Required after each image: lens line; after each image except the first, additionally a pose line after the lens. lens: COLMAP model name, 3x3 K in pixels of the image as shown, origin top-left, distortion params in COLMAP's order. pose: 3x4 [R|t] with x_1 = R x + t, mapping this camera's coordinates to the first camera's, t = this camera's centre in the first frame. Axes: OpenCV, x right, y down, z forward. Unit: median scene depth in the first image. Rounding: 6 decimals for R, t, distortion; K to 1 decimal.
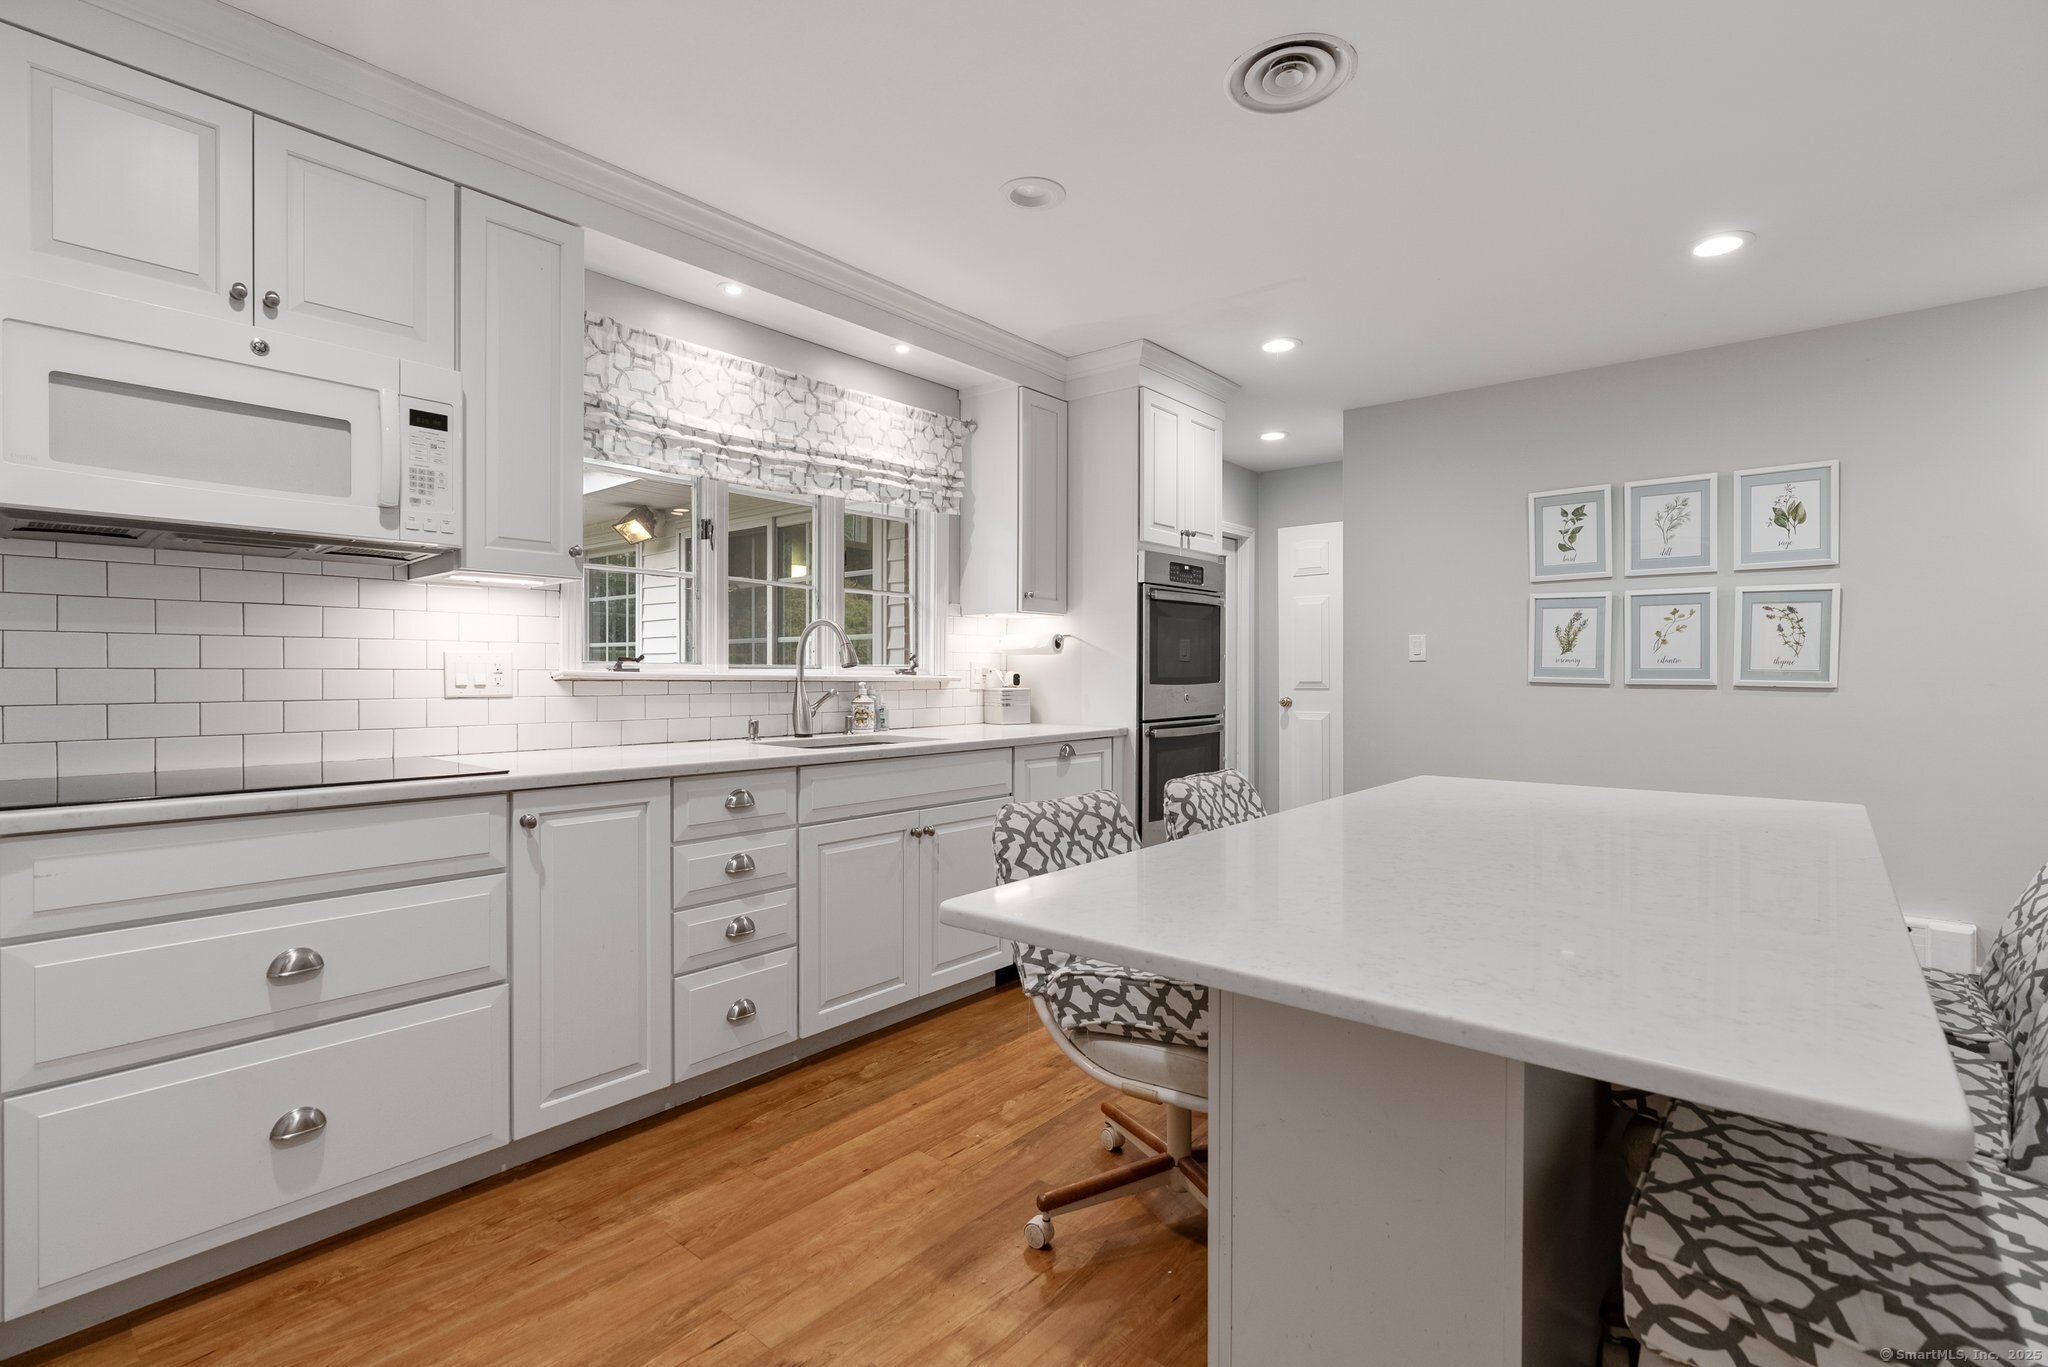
lens RADIAL K [[942.1, 0, 1023.4], [0, 942.1, 673.9], [0, 0, 1]] dist [-0.015283, 0.007273]
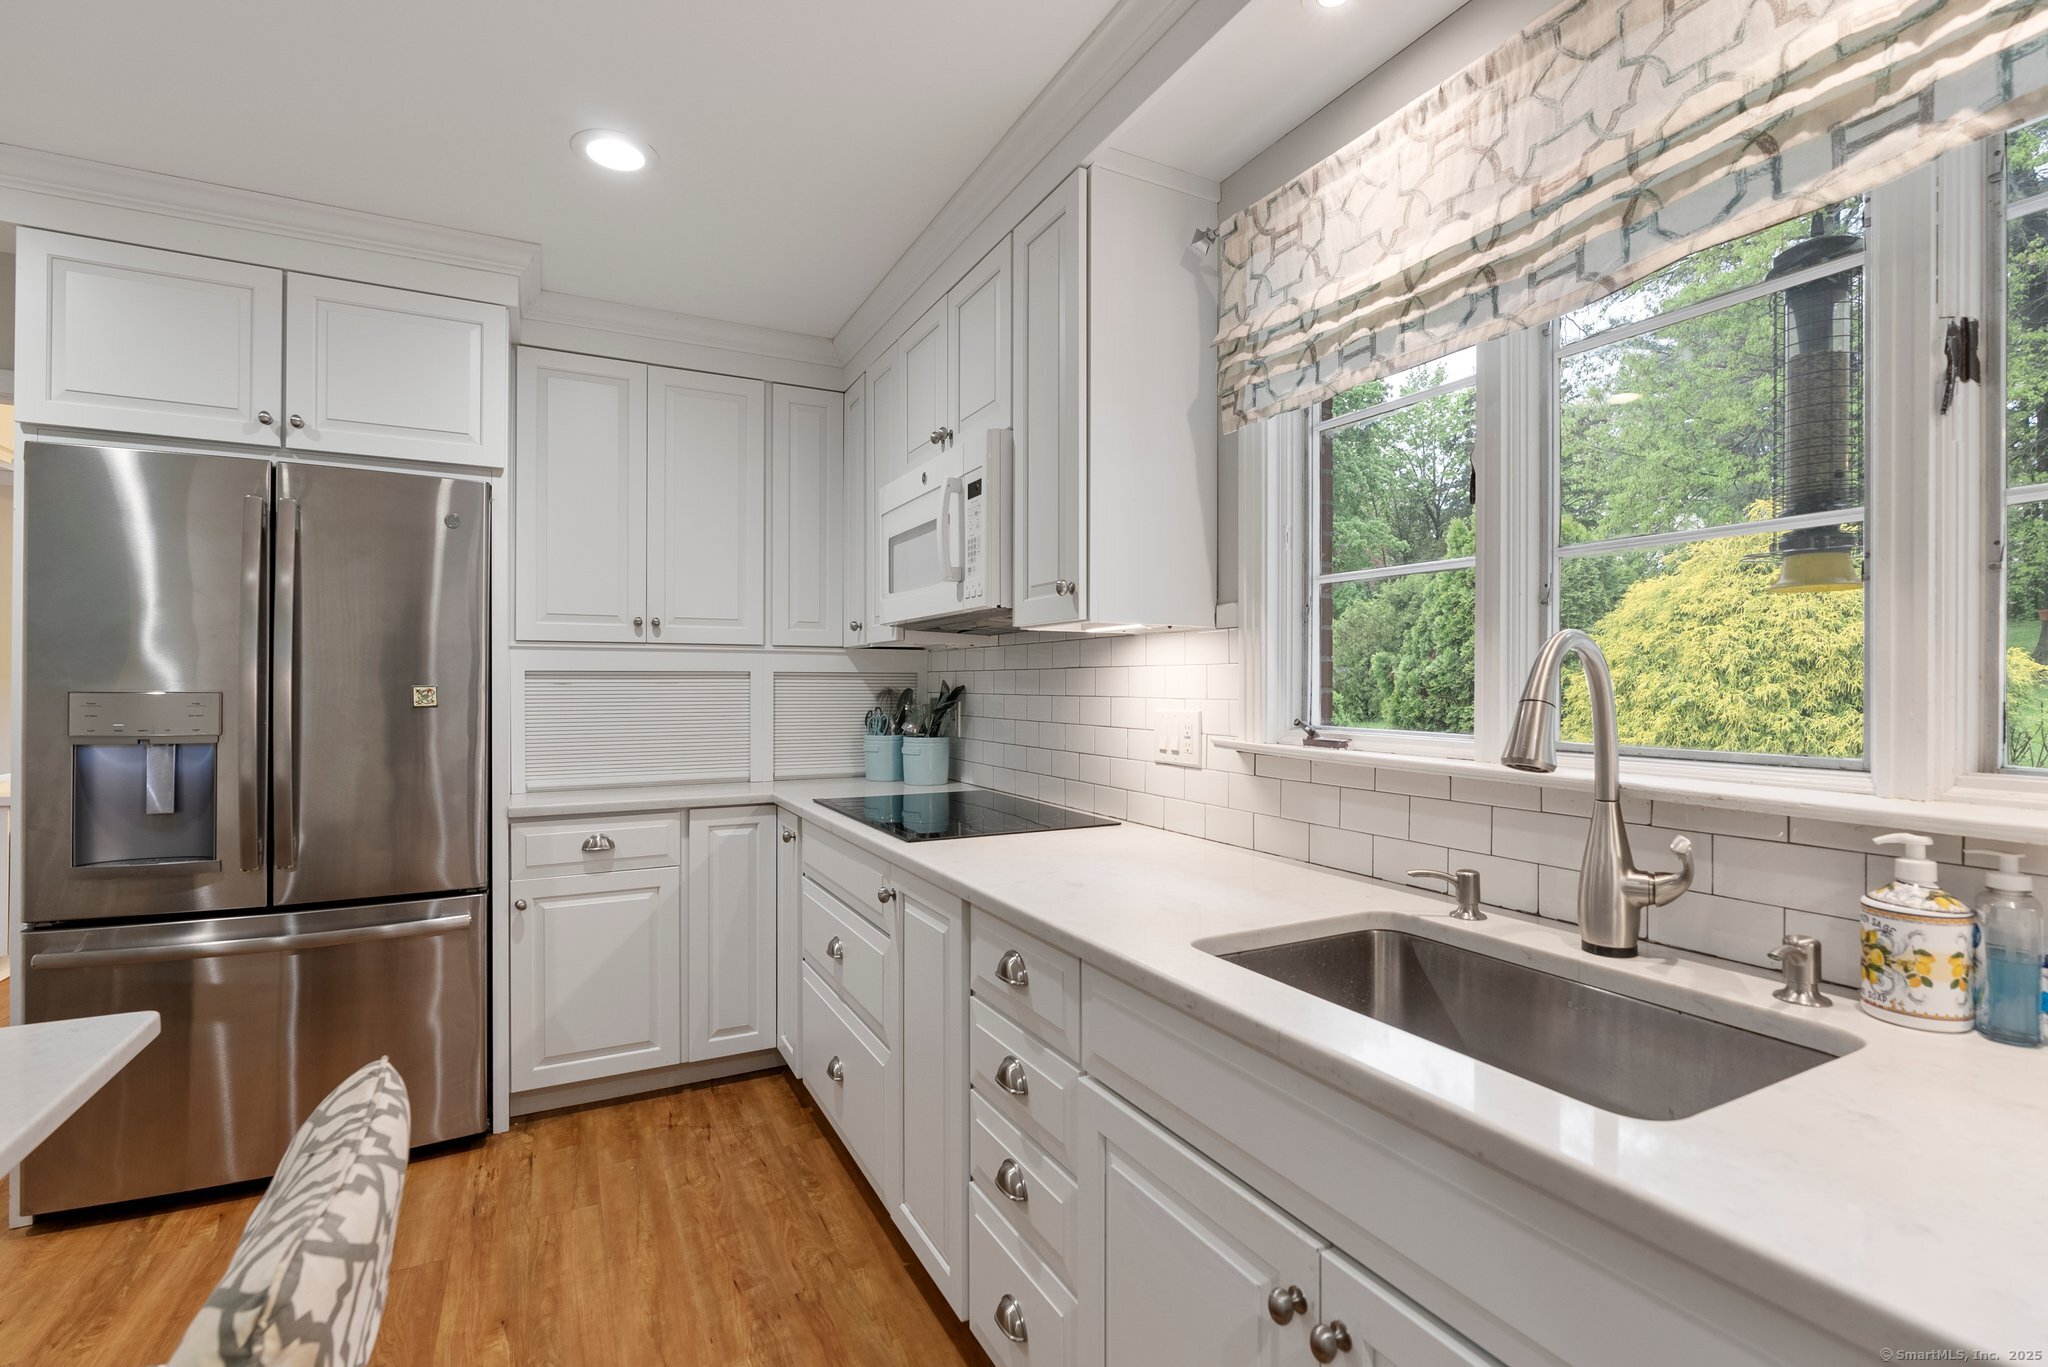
lens RADIAL K [[926.0, 0, 1024.0], [0, 926.0, 683.5], [0, 0, 1]] dist [-0.018541, 0.006377]
pose [[-0.376861, -0.000941, -0.926269, 0.197653], [-0.002504, 0.999997, 0.000003, -0.040059], [0.926266, 0.002320, -0.376862, 0.993072]]
